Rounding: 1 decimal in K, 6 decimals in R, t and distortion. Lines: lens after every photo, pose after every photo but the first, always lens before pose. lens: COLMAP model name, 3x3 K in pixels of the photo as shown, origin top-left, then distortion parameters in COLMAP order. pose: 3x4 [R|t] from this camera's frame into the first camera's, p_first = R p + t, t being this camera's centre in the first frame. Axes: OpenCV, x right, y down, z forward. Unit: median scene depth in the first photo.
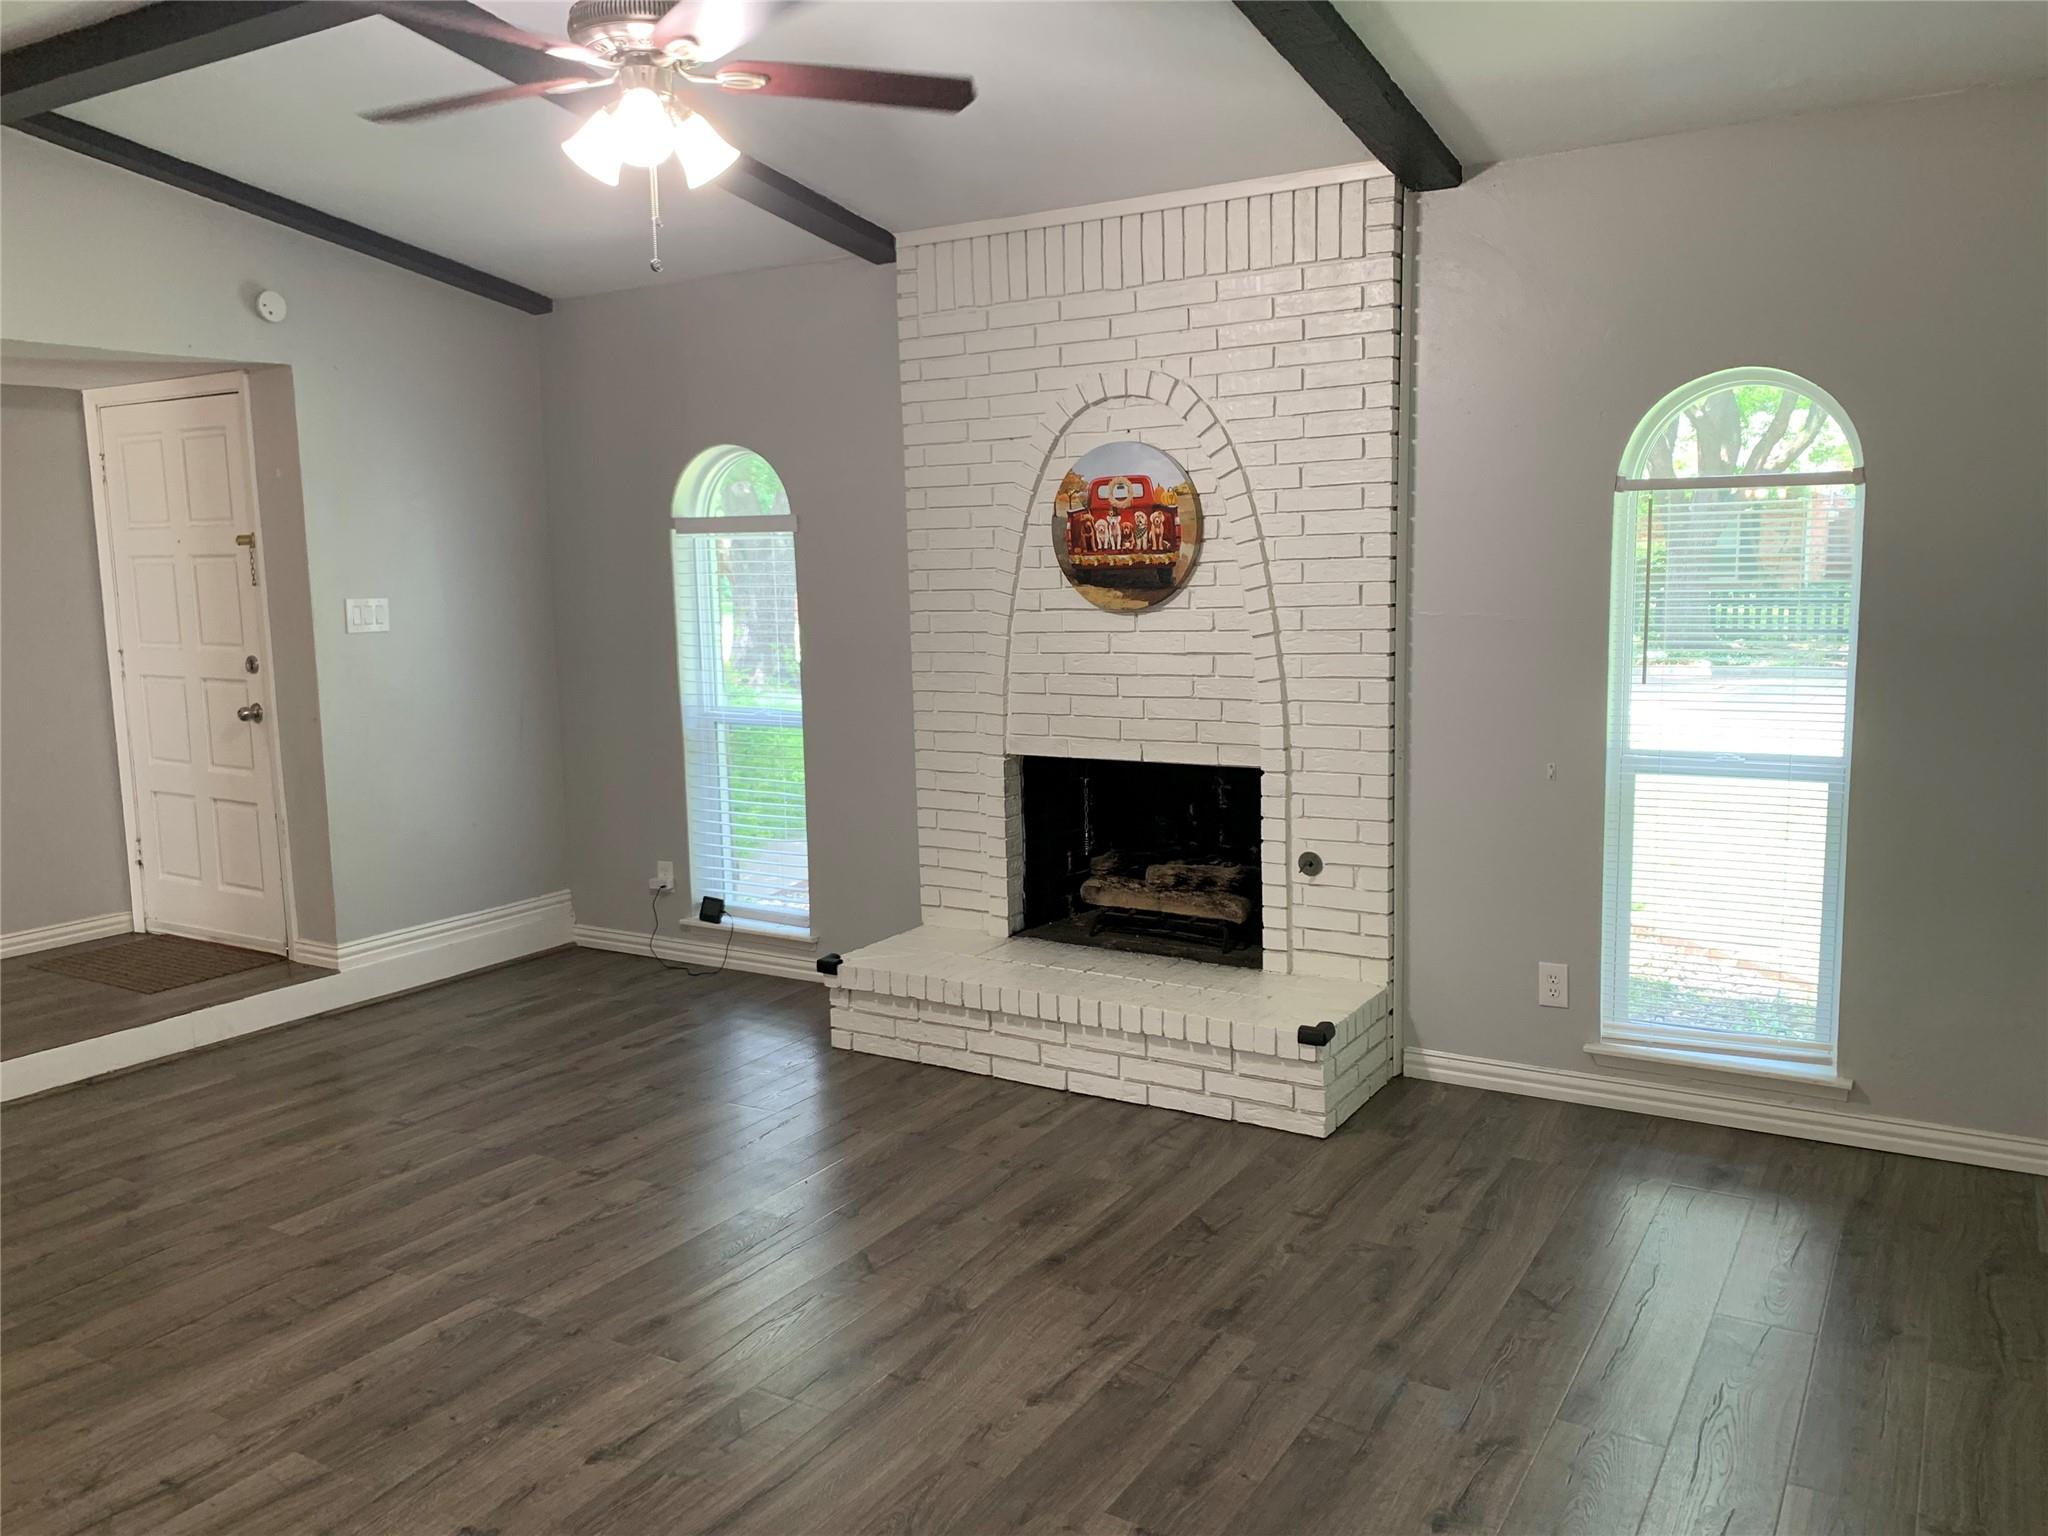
lens RADIAL K [[1563.5, 0, 1039.4], [0, 1563.5, 768.8], [0, 0, 1]] dist [0.065290, -0.009069]
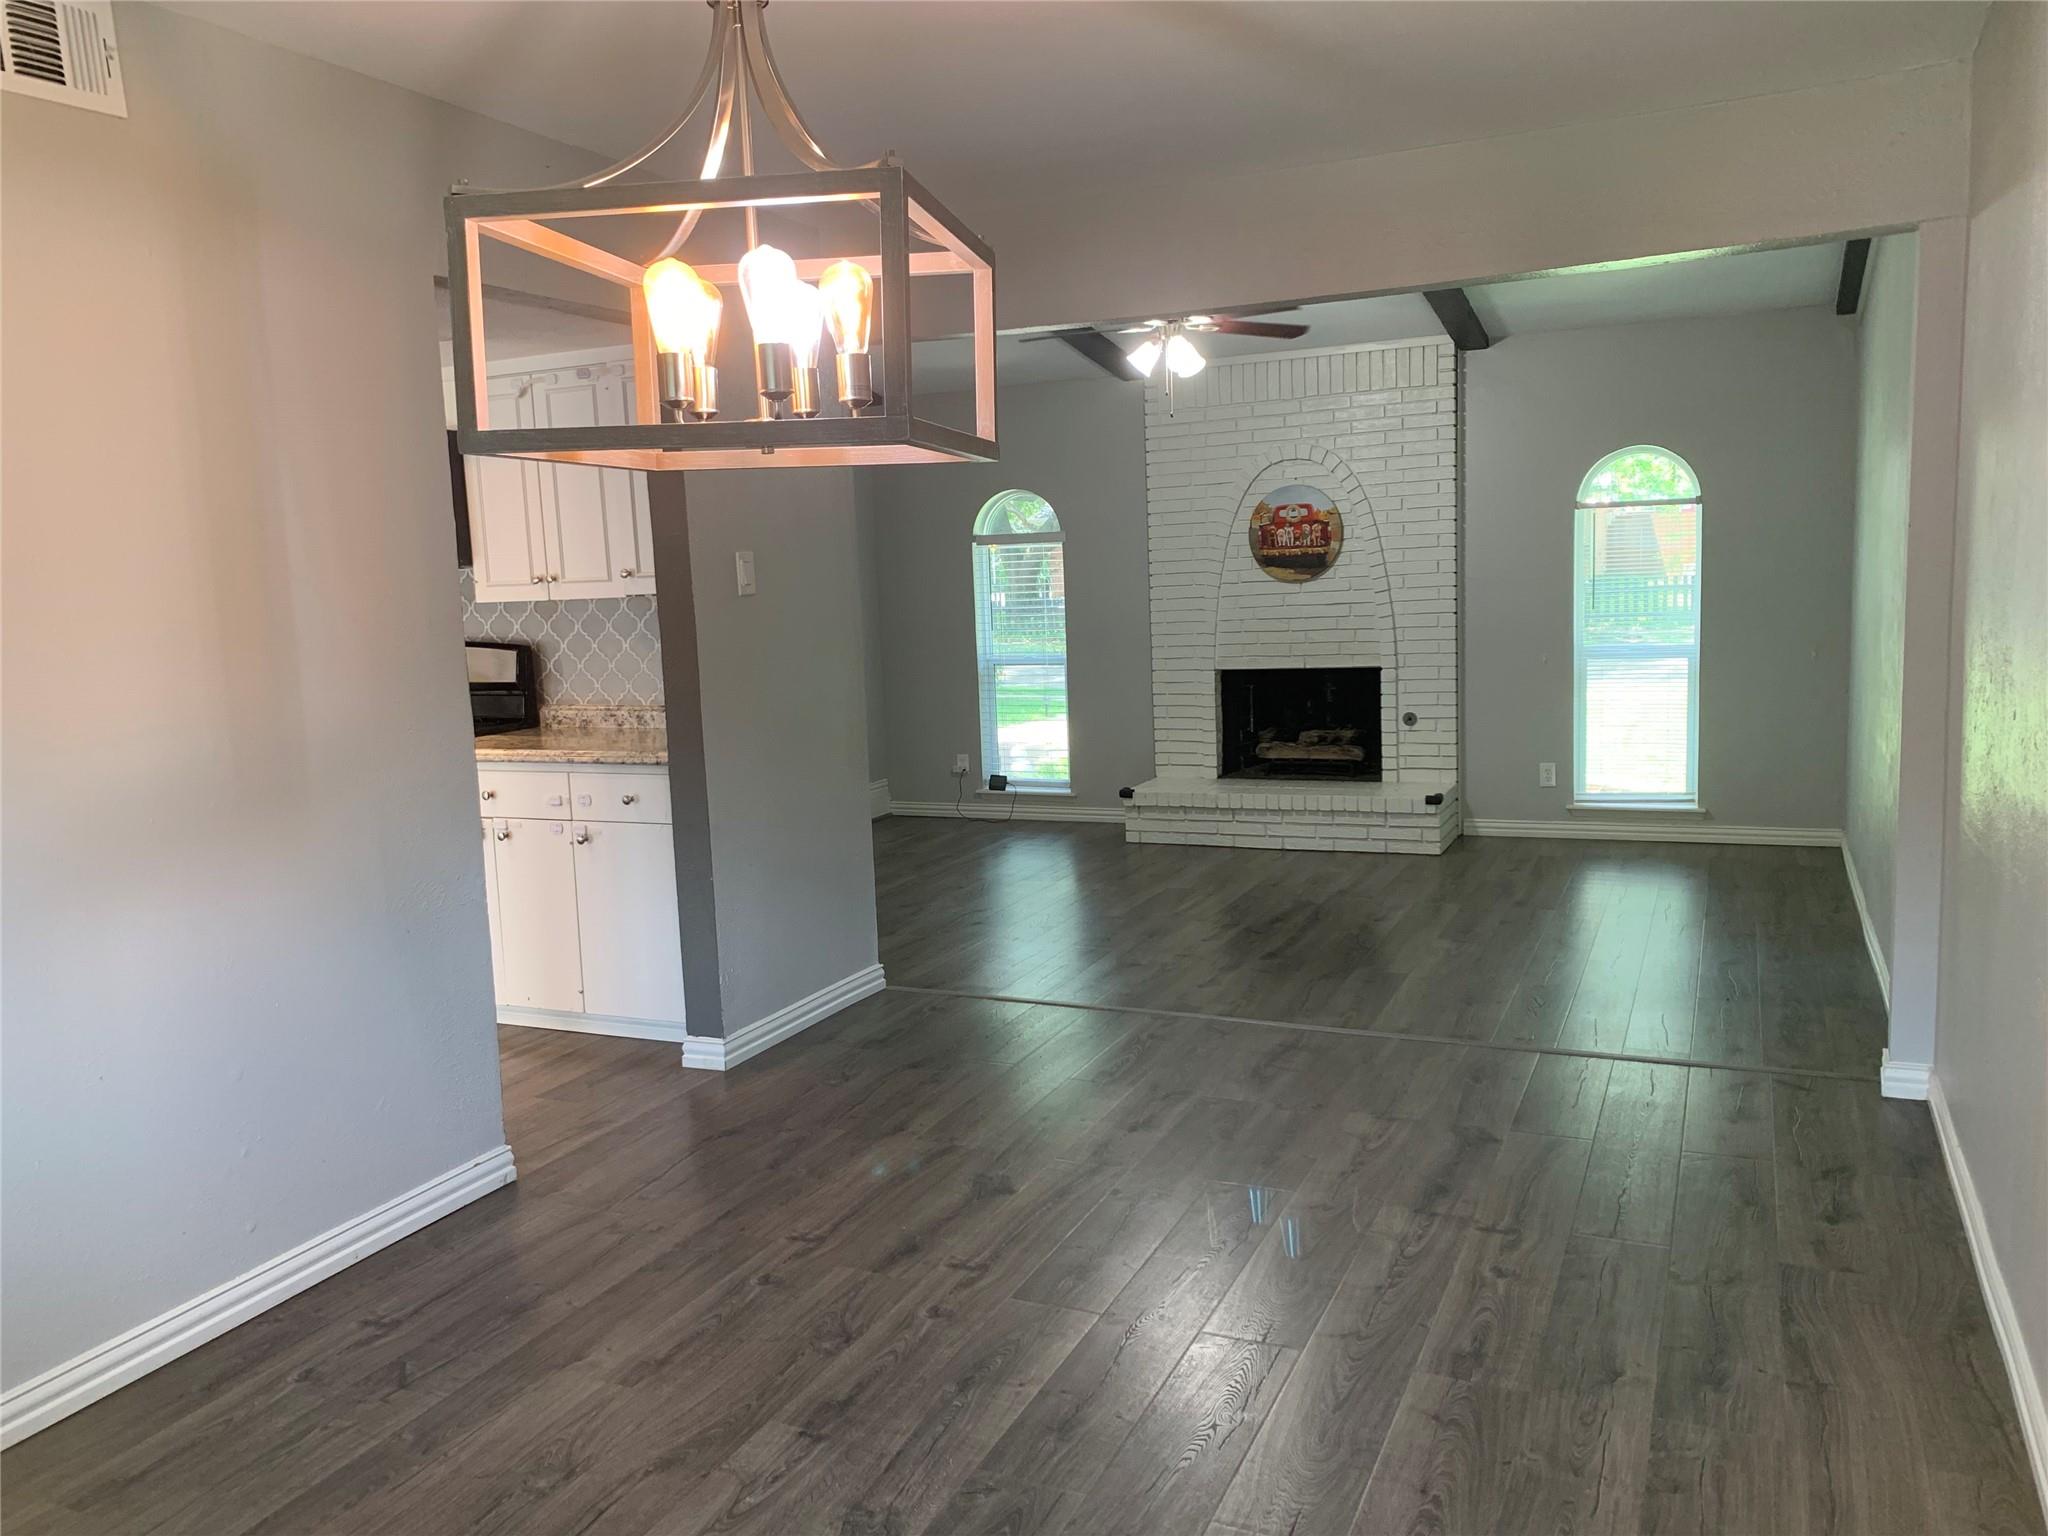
lens RADIAL K [[1563.5, 0, 1010.5], [0, 1563.5, 767.2], [0, 0, 1]] dist [0.065290, -0.009069]
pose [[0.992604, -0.030151, 0.117591, -0.489524], [0.032493, 0.999309, -0.018052, 0.132570], [-0.116966, 0.021739, 0.992898, -0.722197]]
